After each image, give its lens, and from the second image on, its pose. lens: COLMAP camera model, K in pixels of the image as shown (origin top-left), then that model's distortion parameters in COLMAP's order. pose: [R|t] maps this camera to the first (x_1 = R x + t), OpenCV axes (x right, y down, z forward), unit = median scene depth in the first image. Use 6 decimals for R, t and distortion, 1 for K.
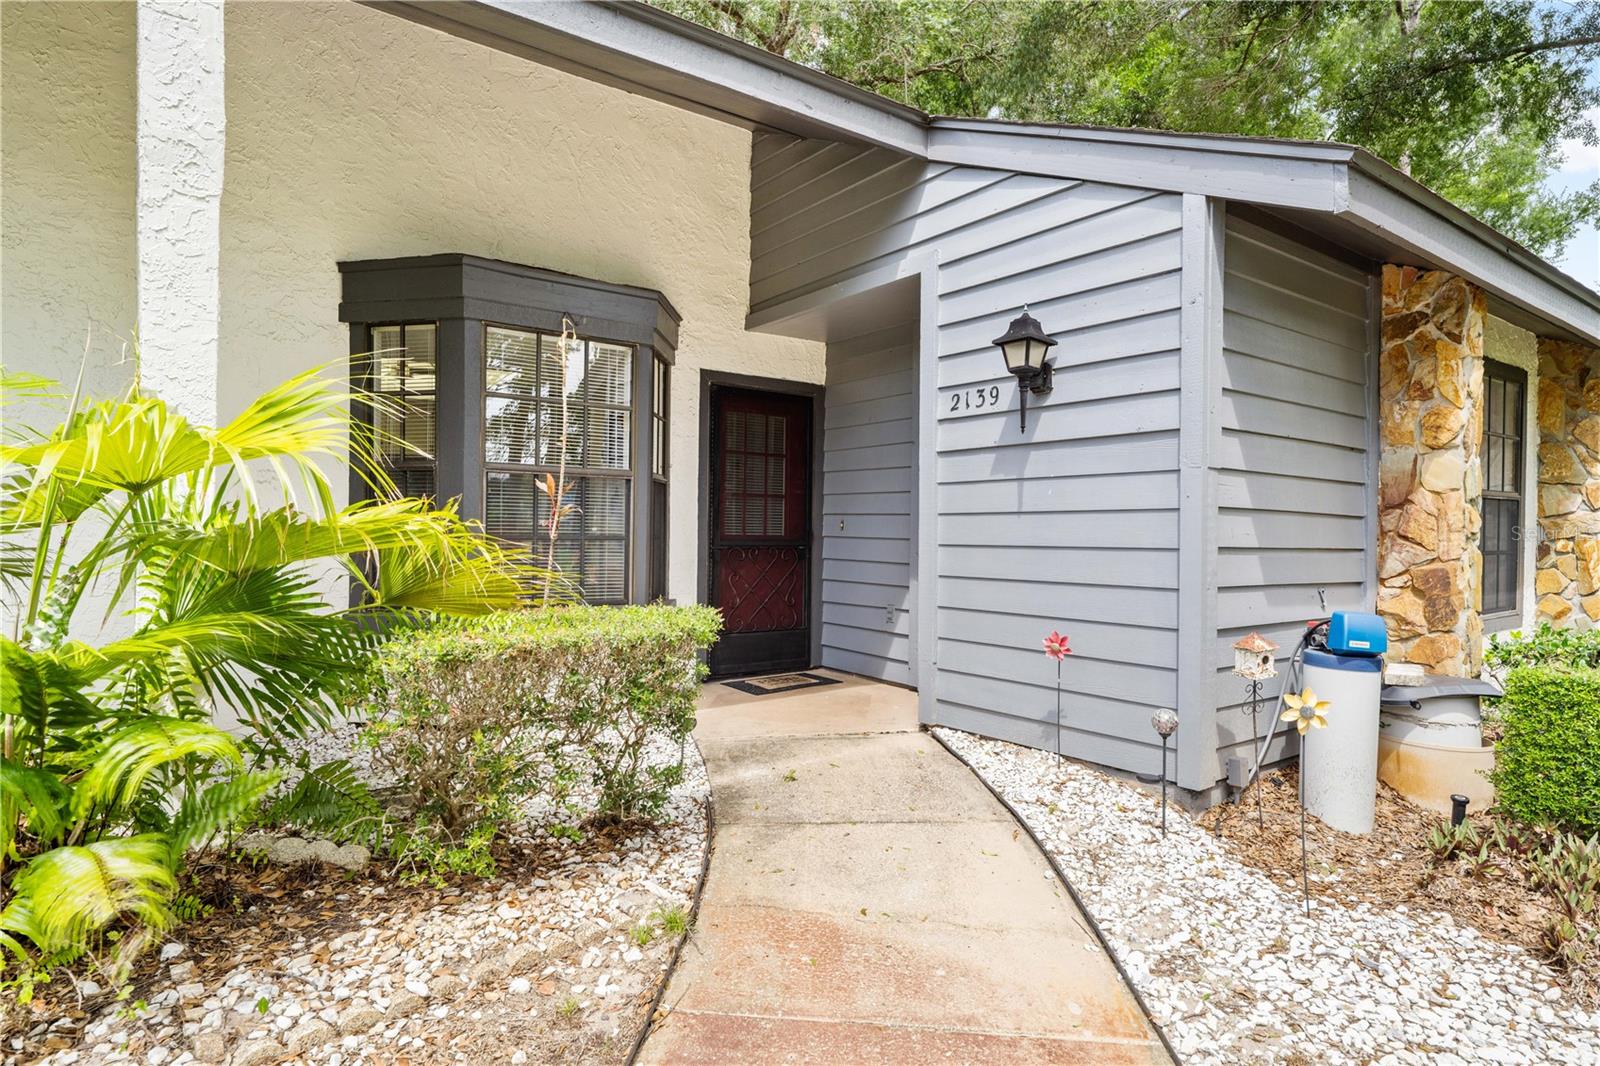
lens RADIAL K [[878.2, 0, 795.0], [0, 878.2, 533.8], [0, 0, 1]] dist [0.005995, 0.000301]
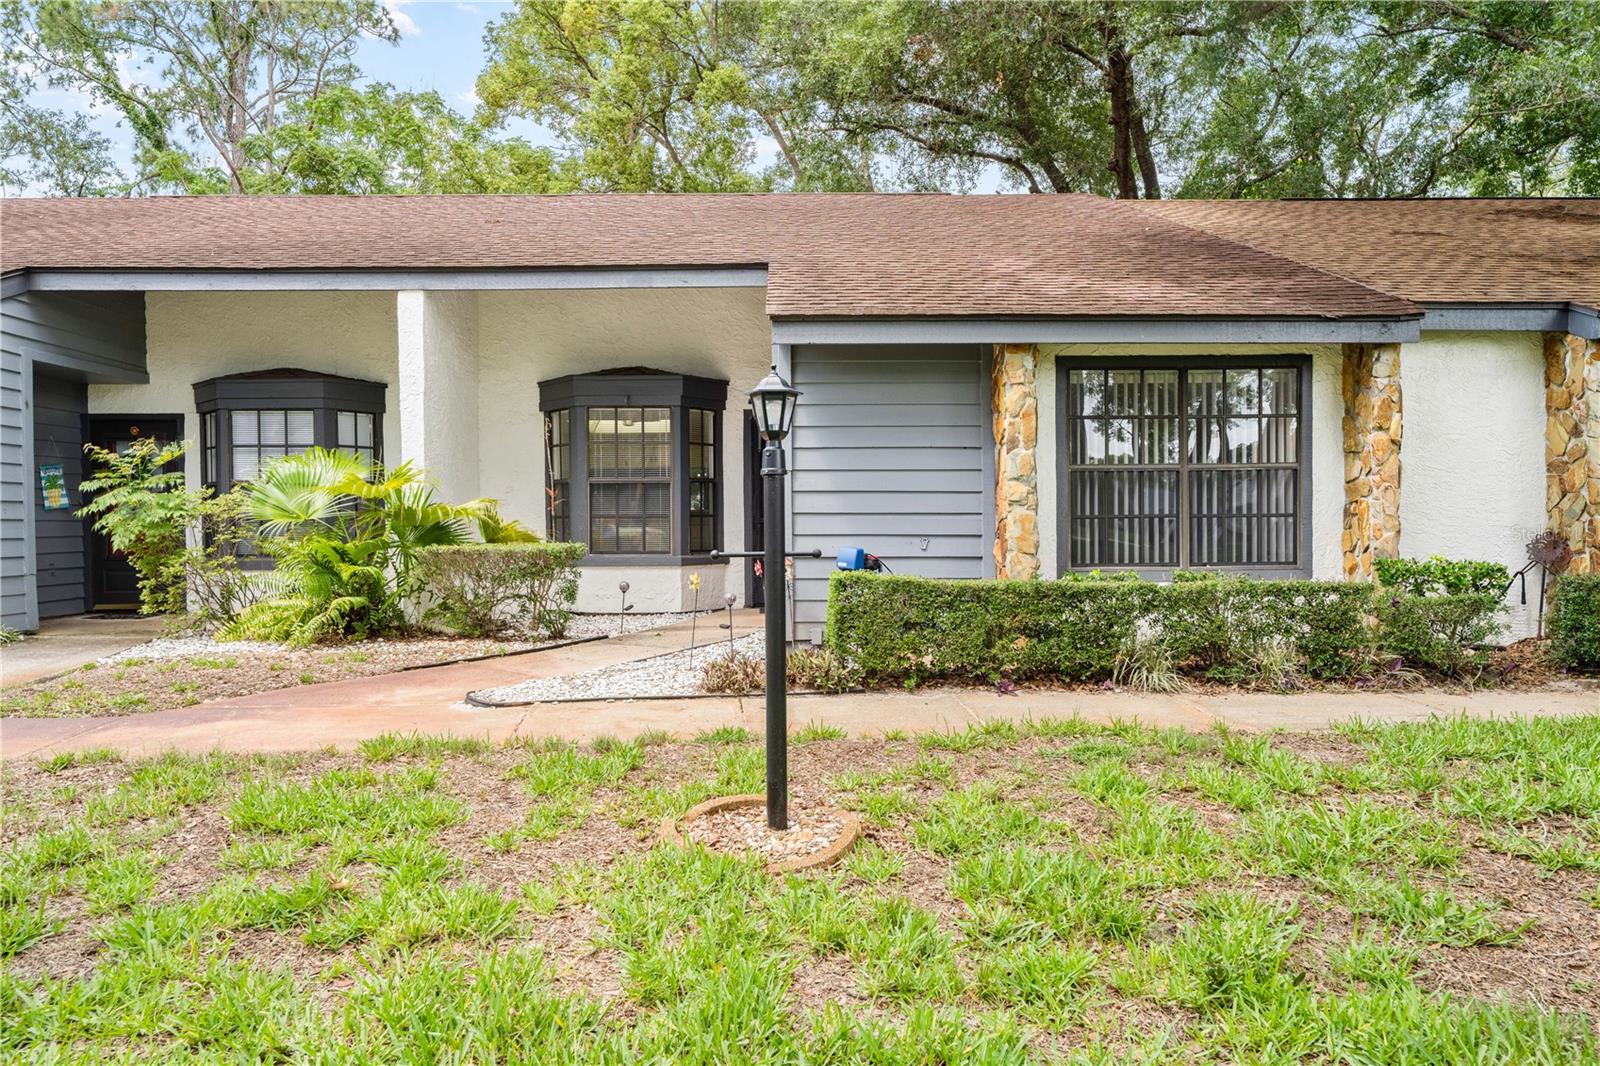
lens RADIAL K [[997.1, 0, 805.8], [0, 997.1, 533.6], [0, 0, 1]] dist [-0.000664, 0.003810]
pose [[0.823735, -0.007820, -0.566921, 1.296991], [0.014979, 0.999856, 0.007974, 0.033379], [0.566778, -0.015060, 0.823733, -0.557251]]
